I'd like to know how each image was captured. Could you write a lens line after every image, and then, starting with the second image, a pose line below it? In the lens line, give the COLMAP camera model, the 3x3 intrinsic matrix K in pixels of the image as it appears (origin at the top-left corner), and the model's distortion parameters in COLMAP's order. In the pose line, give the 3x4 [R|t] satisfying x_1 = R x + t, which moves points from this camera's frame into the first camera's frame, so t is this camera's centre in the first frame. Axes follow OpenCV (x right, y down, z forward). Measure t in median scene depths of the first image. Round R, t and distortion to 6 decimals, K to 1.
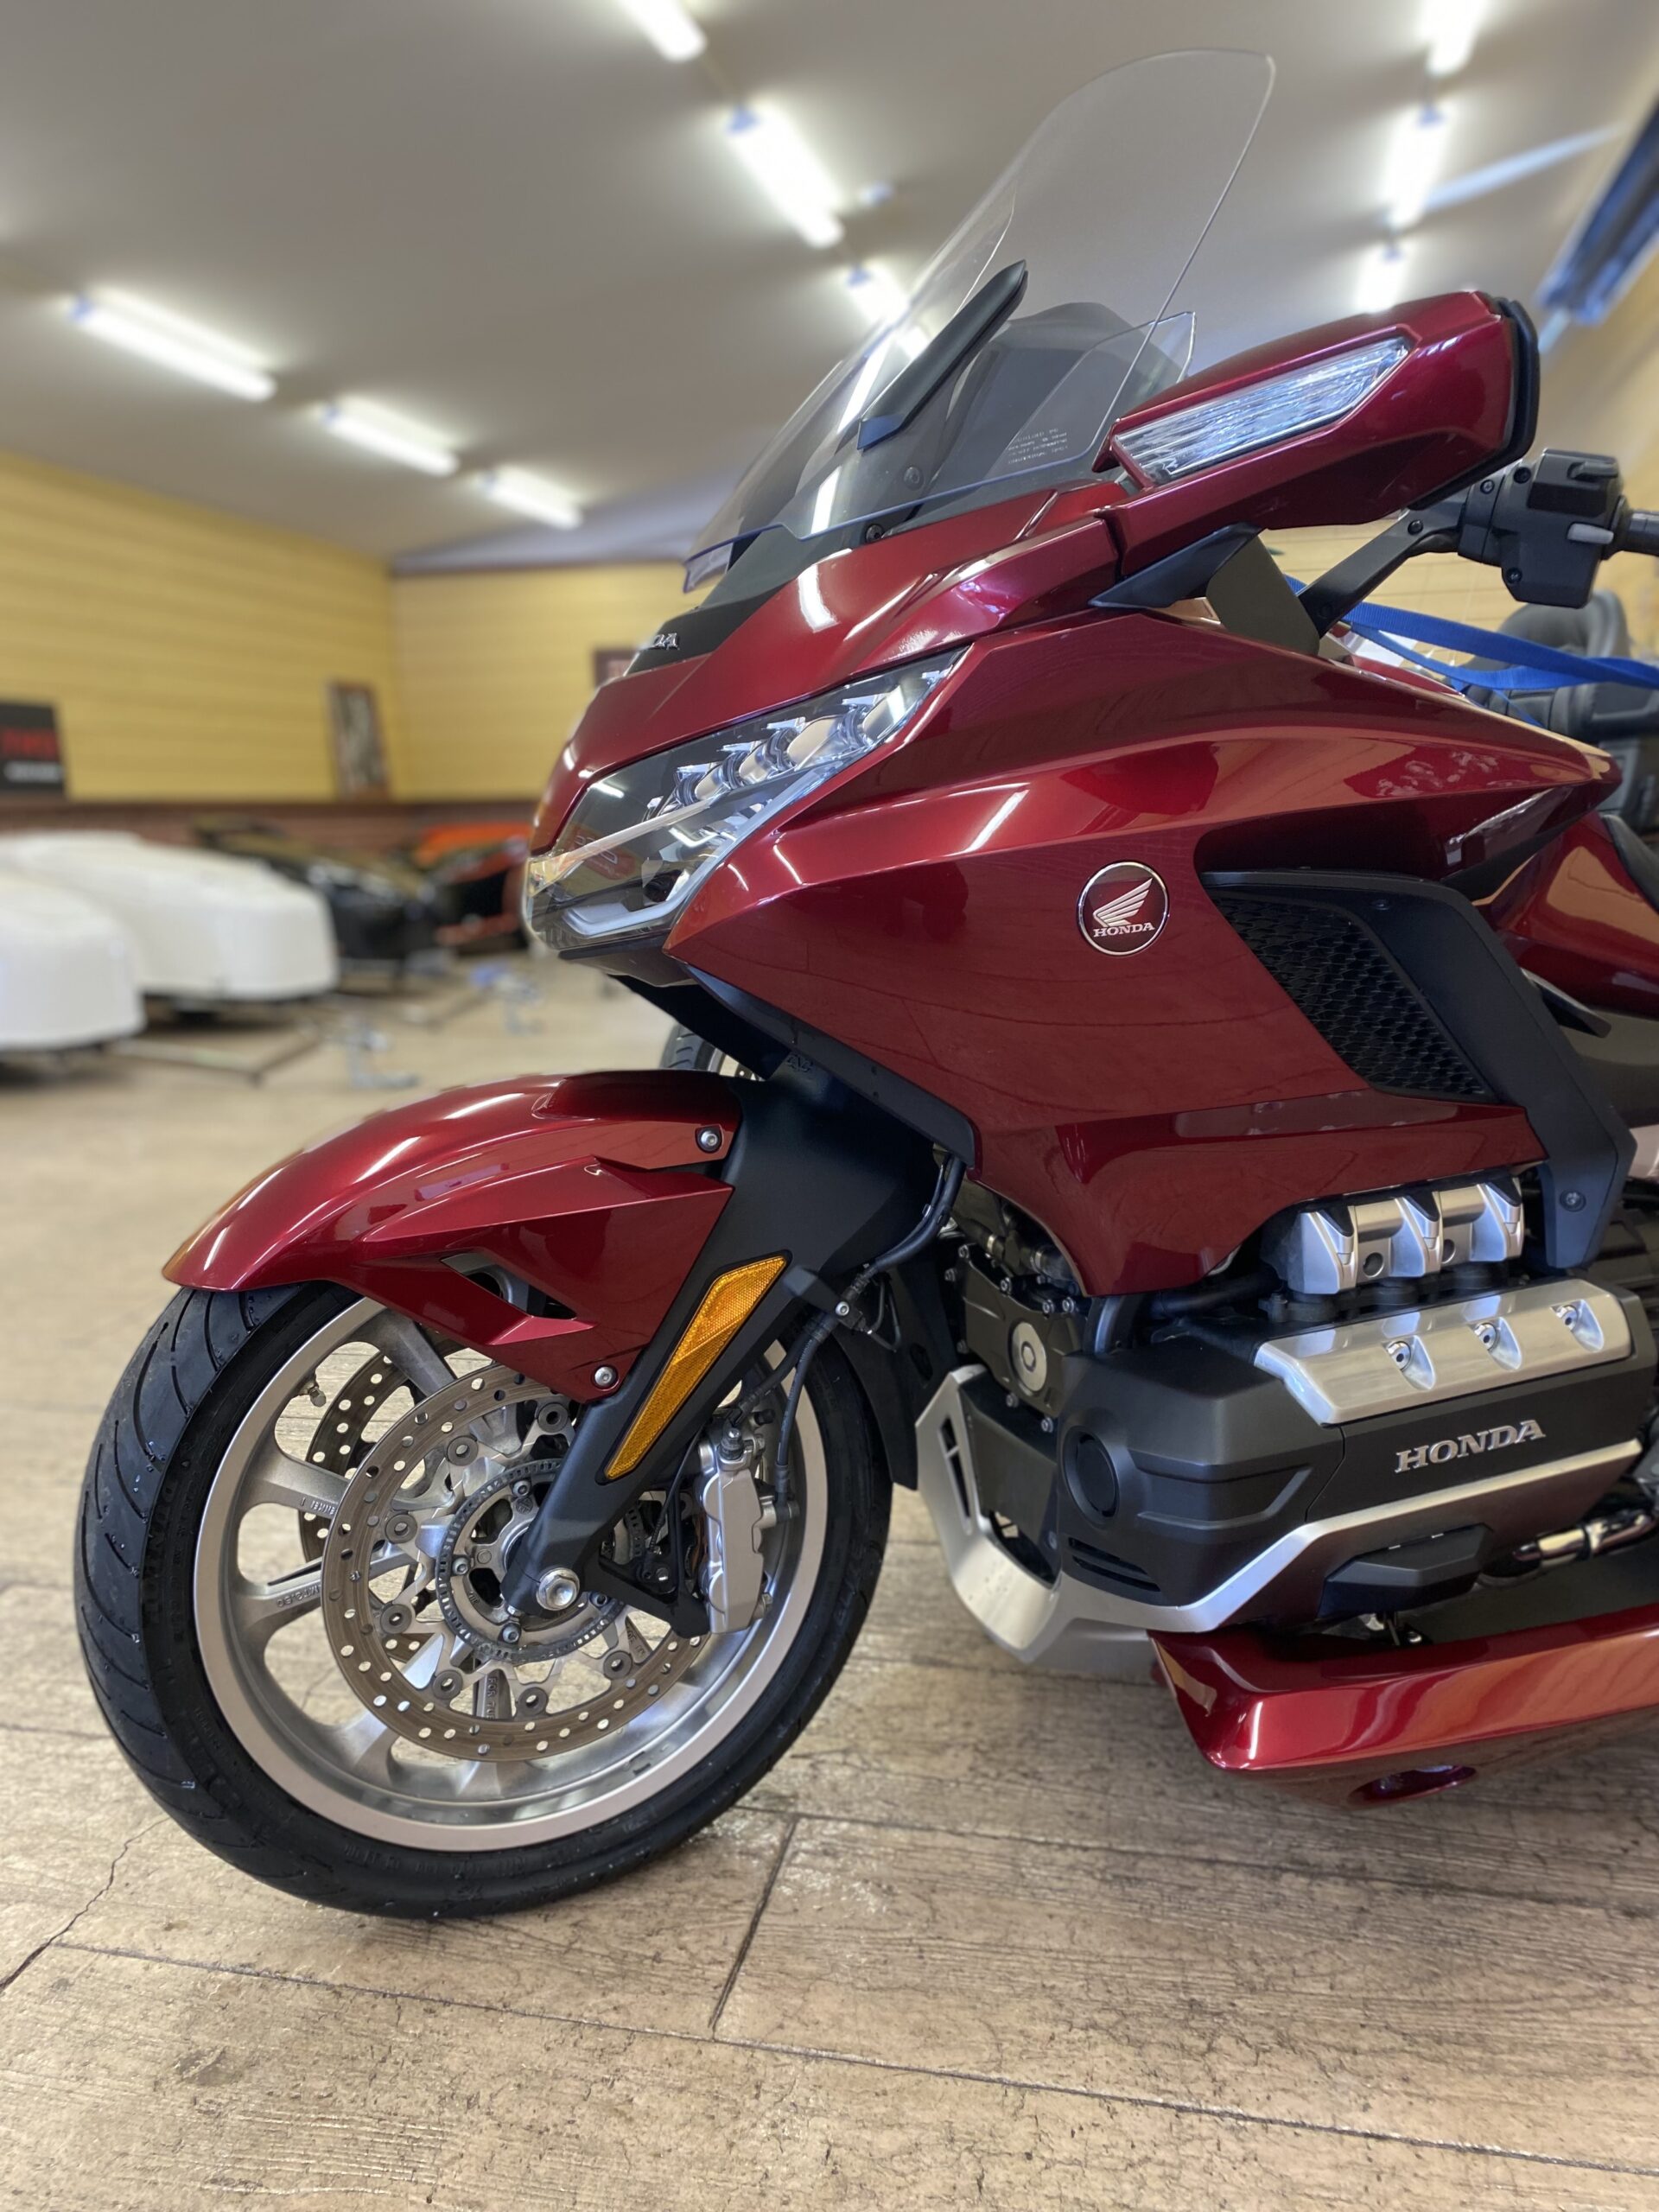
lens RADIAL K [[1708.0, 0, 829.5], [0, 1708.0, 1106.0], [0, 0, 1]] dist [0.018137, 0.000539]
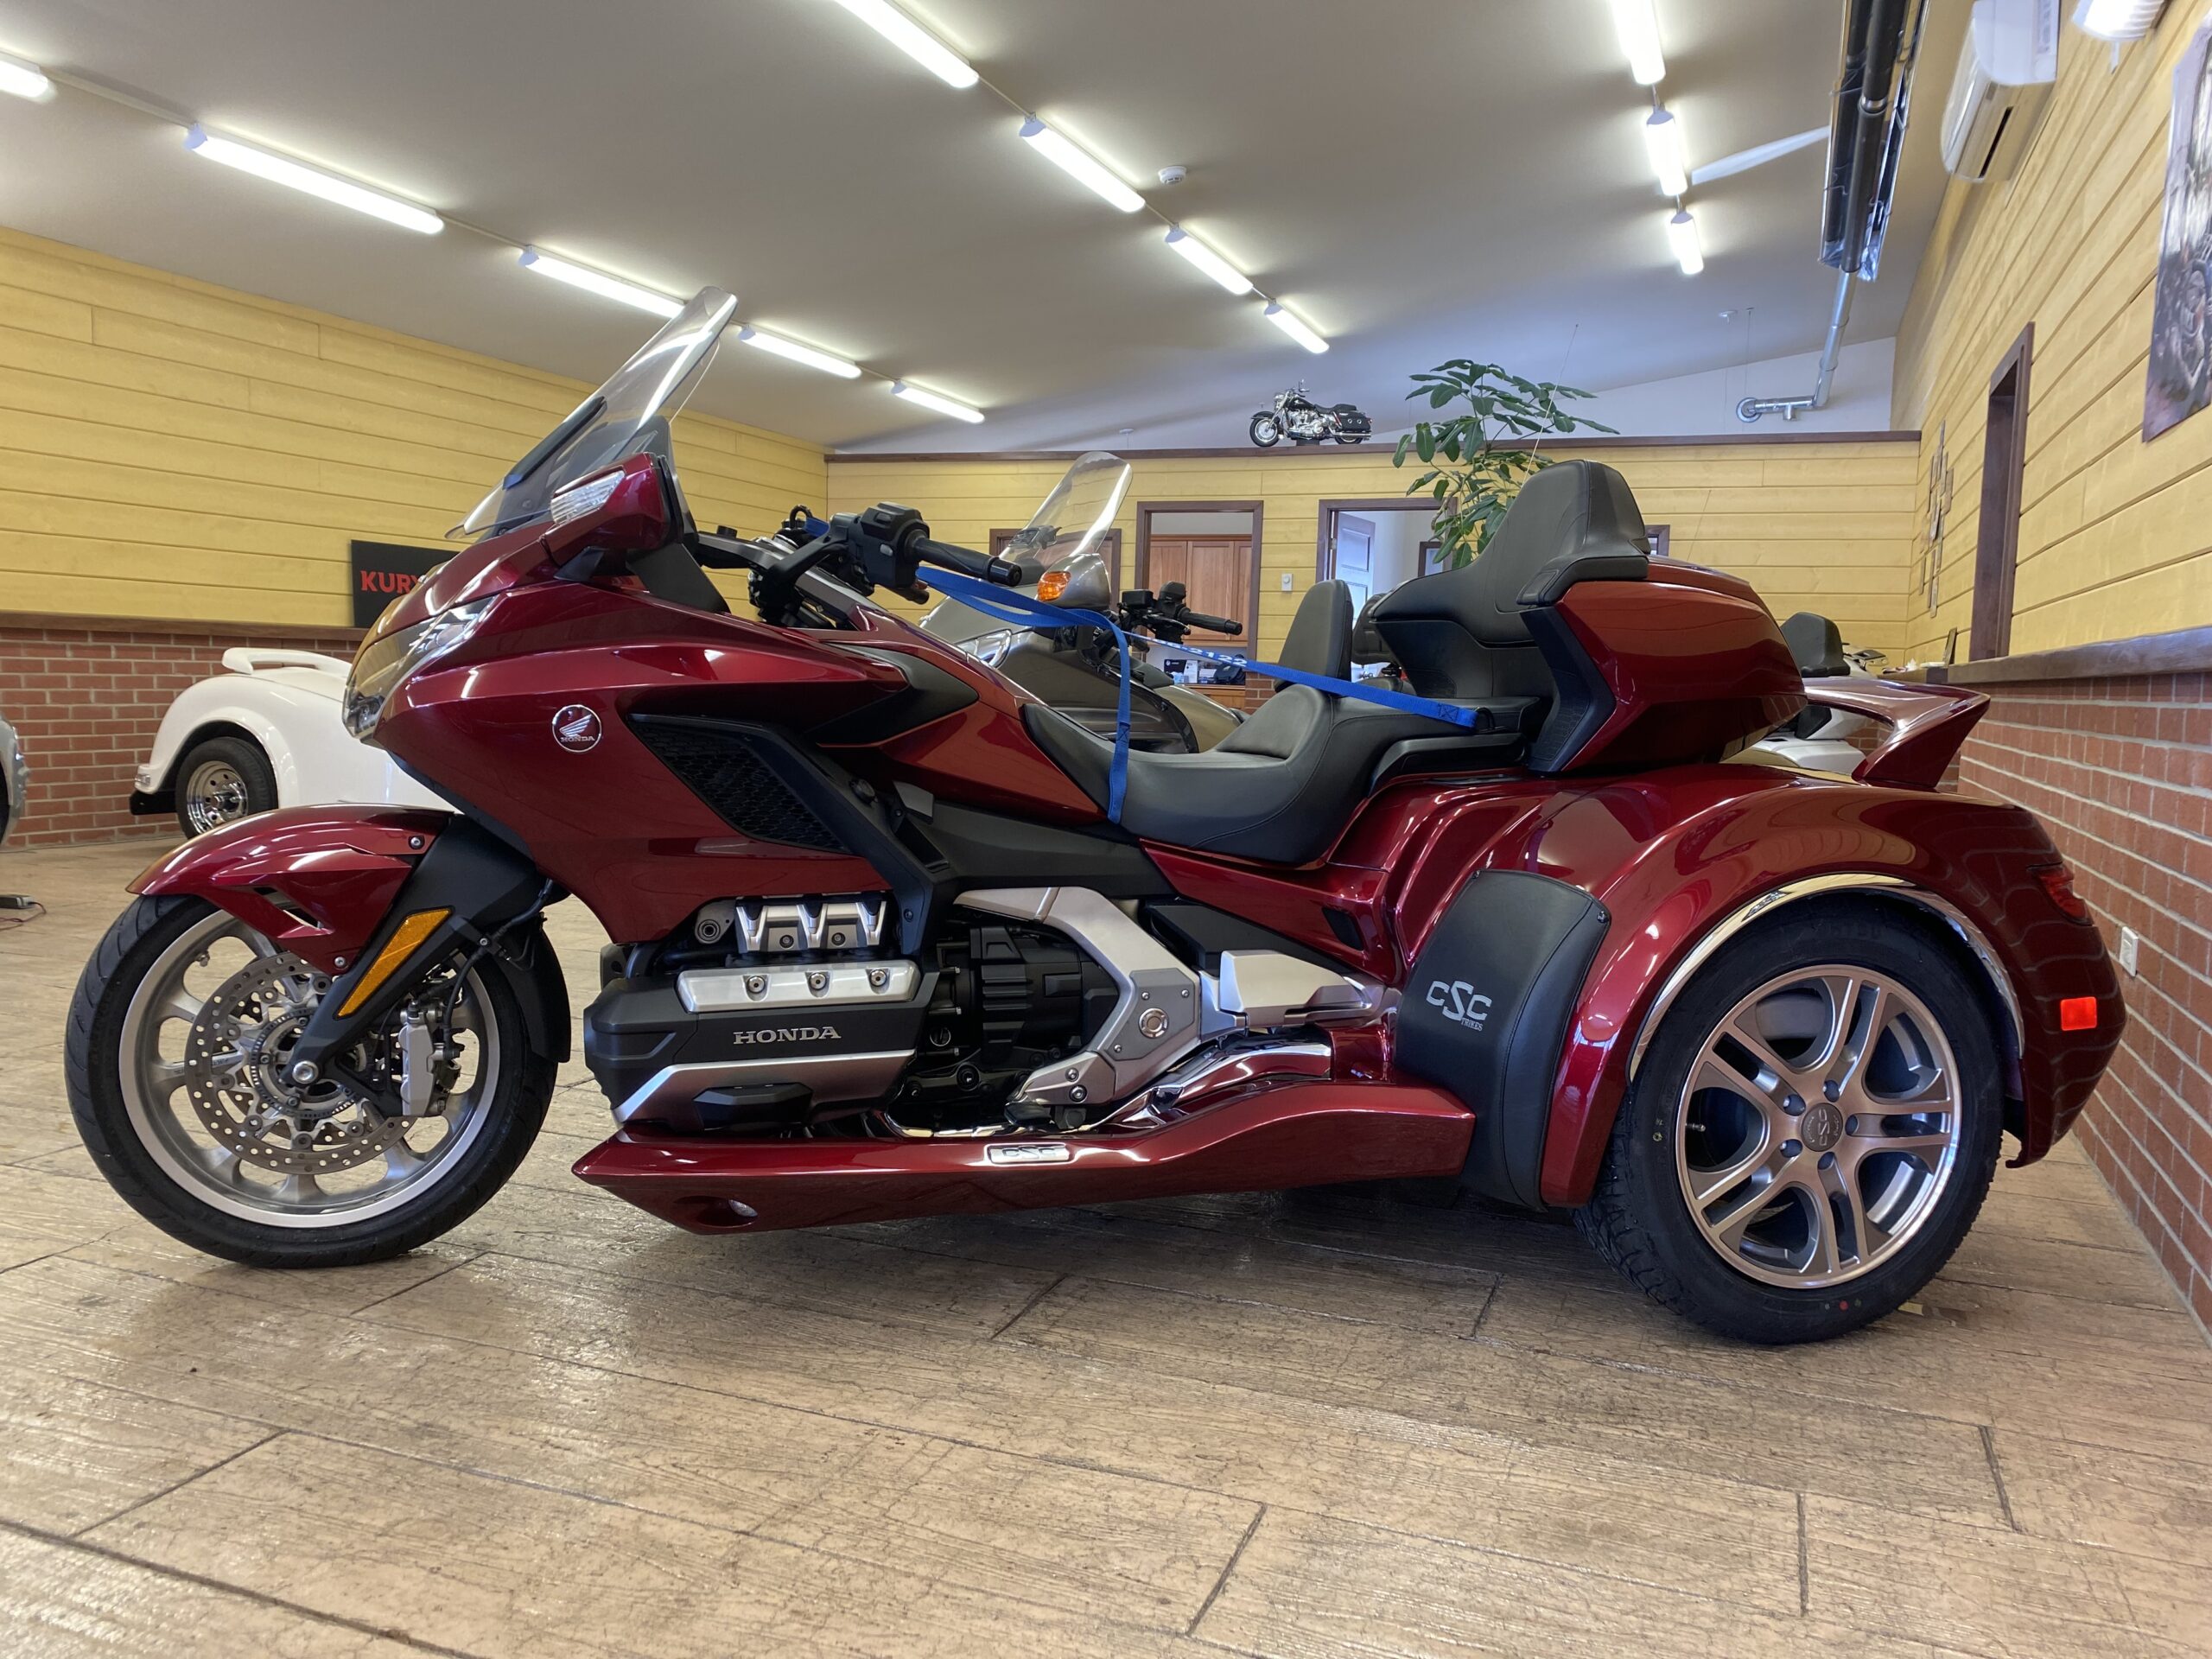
lens RADIAL K [[1708.0, 0, 1106.0], [0, 1708.0, 829.5], [0, 0, 1]] dist [0.018137, 0.000539]
pose [[0.987782, 0.065804, -0.141268, 0.918440], [-0.077237, 0.994033, -0.077031, 0.090345], [0.135356, 0.087001, 0.986970, -0.732076]]
